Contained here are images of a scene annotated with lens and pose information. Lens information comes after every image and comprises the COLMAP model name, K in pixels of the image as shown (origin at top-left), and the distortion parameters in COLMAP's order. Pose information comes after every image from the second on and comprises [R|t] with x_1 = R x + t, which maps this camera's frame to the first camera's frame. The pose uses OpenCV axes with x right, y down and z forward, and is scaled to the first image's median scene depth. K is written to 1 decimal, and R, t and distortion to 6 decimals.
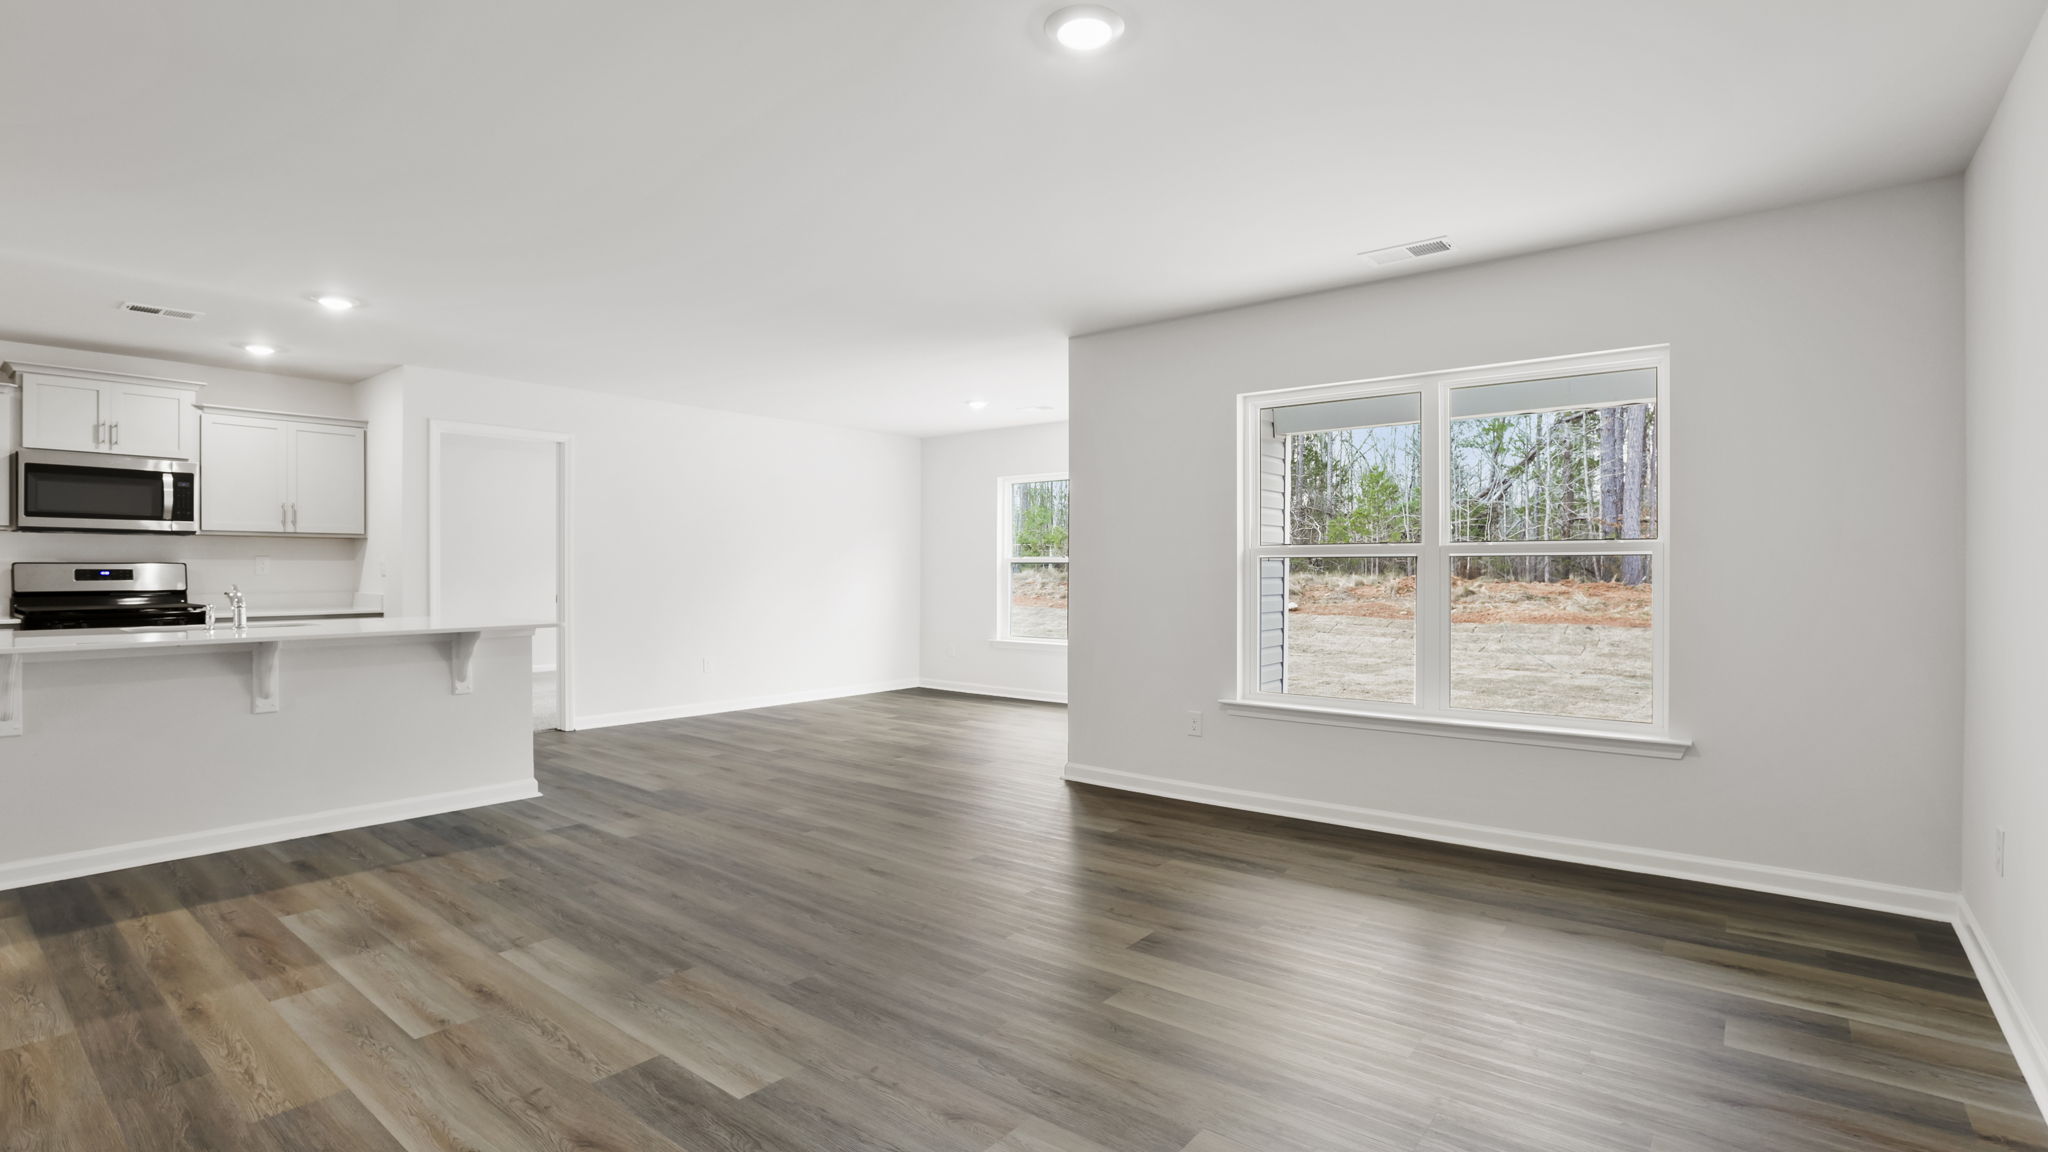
lens RADIAL K [[964.8, 0, 1016.2], [0, 964.8, 579.3], [0, 0, 1]] dist [-0.037306, 0.011677]
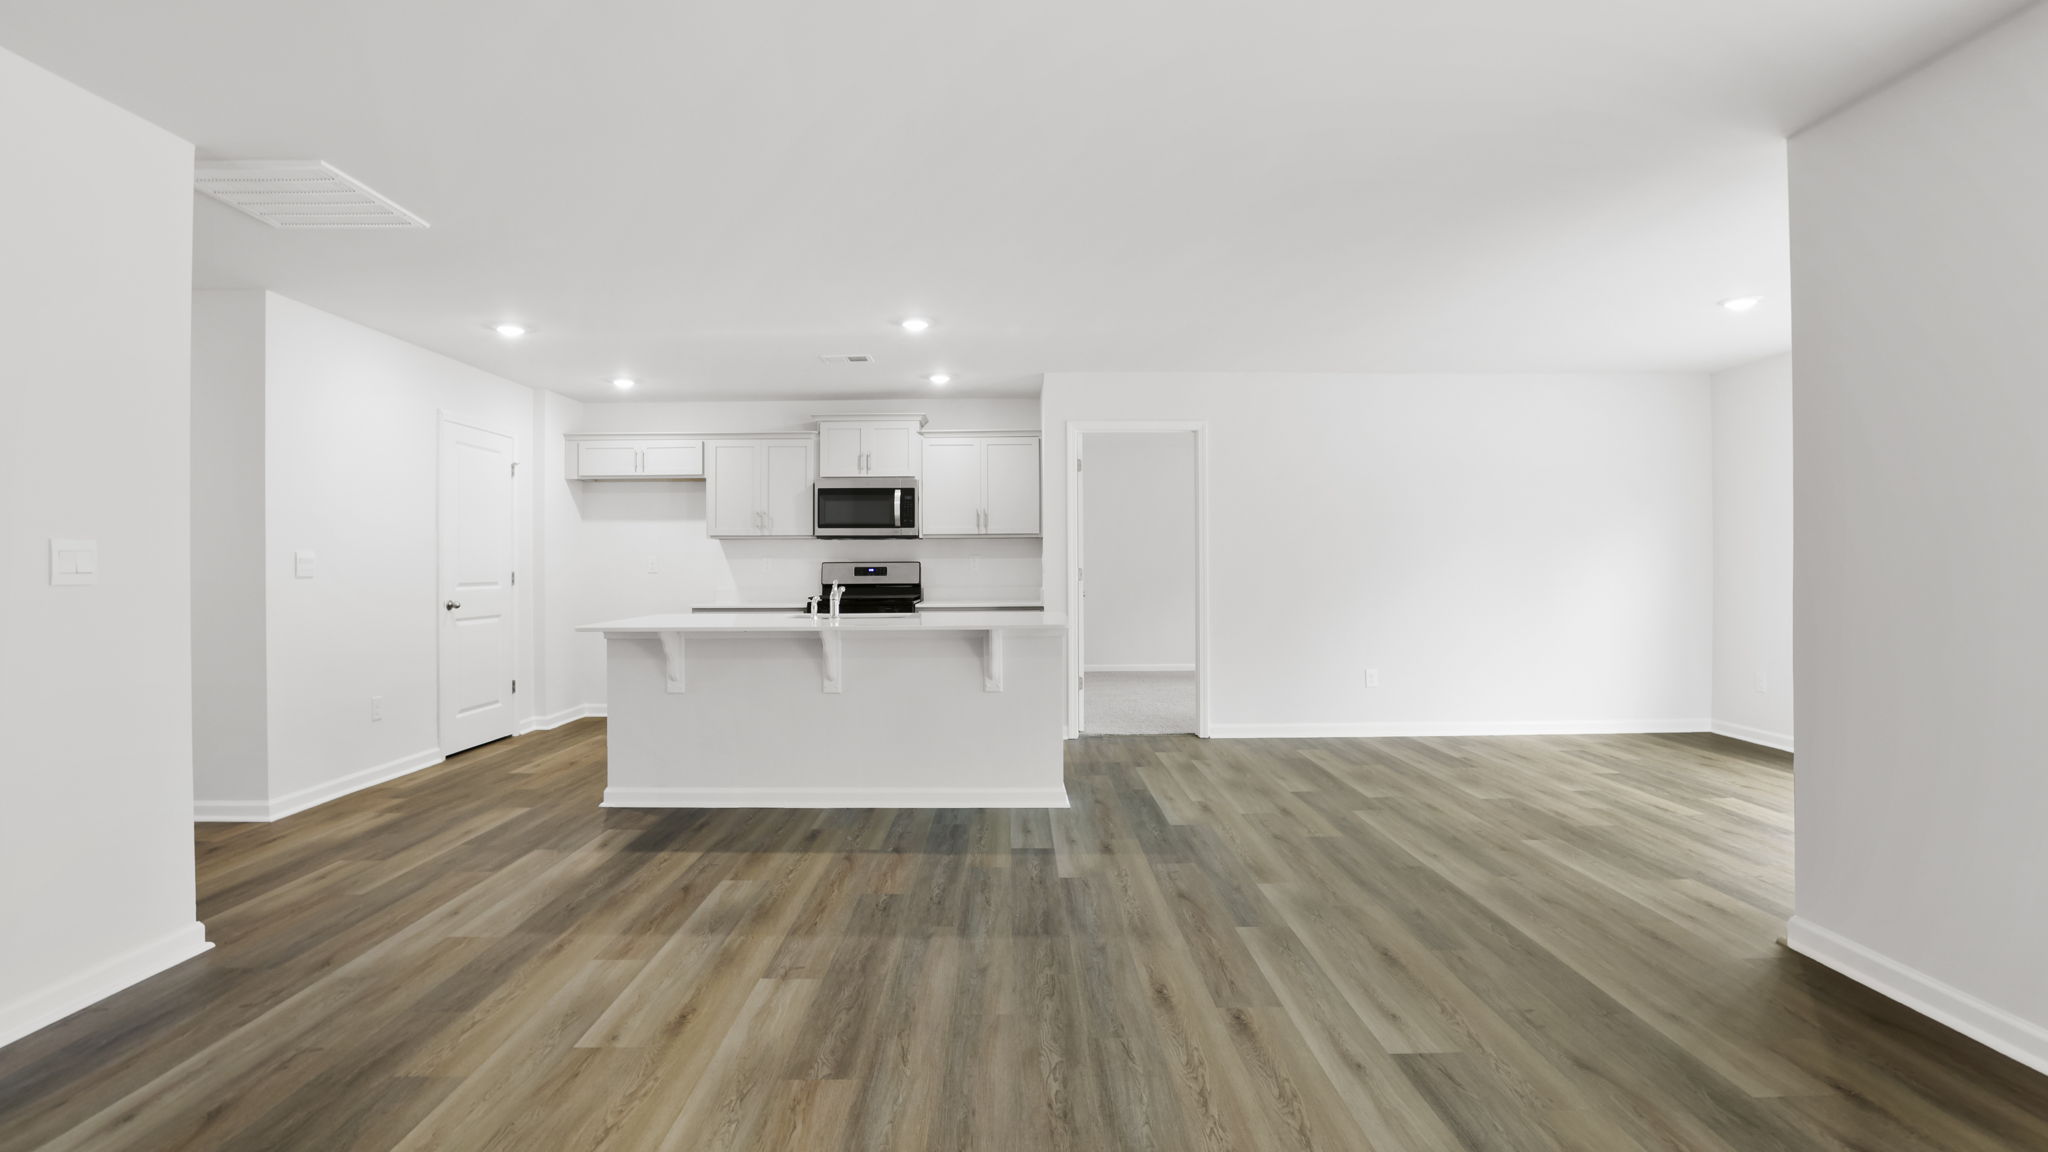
lens RADIAL K [[964.8, 0, 1002.5], [0, 964.8, 584.5], [0, 0, 1]] dist [-0.037306, 0.011677]
pose [[0.622045, 0.015313, -0.782832, 0.200288], [-0.001321, 0.999828, 0.018508, -0.011616], [0.782980, -0.010479, 0.621958, 0.339844]]
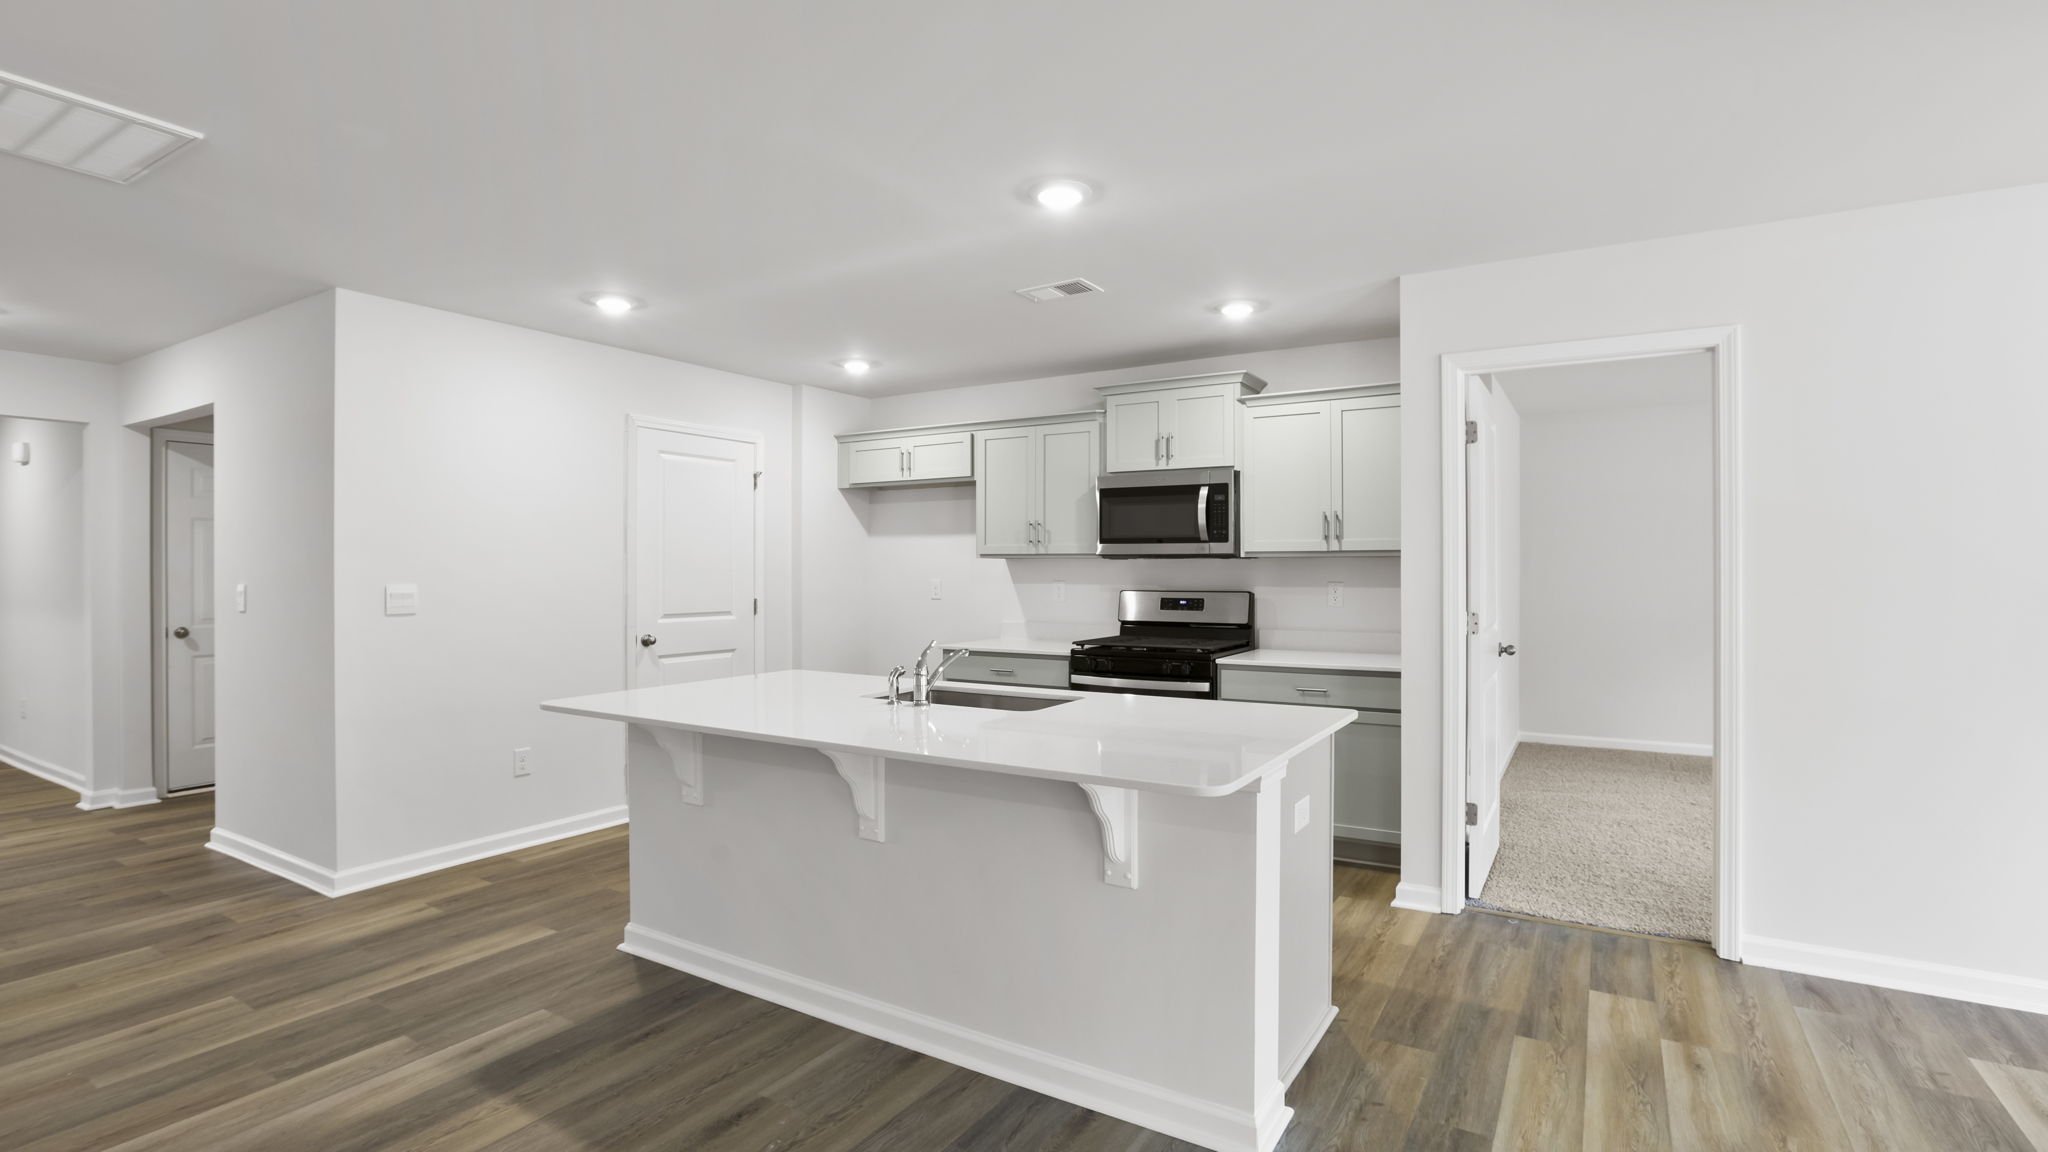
lens RADIAL K [[964.8, 0, 1030.3], [0, 964.8, 569.2], [0, 0, 1]] dist [-0.037306, 0.011677]
pose [[0.128654, 0.004271, -0.991680, -0.072563], [-0.005586, 0.999978, 0.003581, -0.043833], [0.991674, 0.005079, 0.128675, 0.795416]]
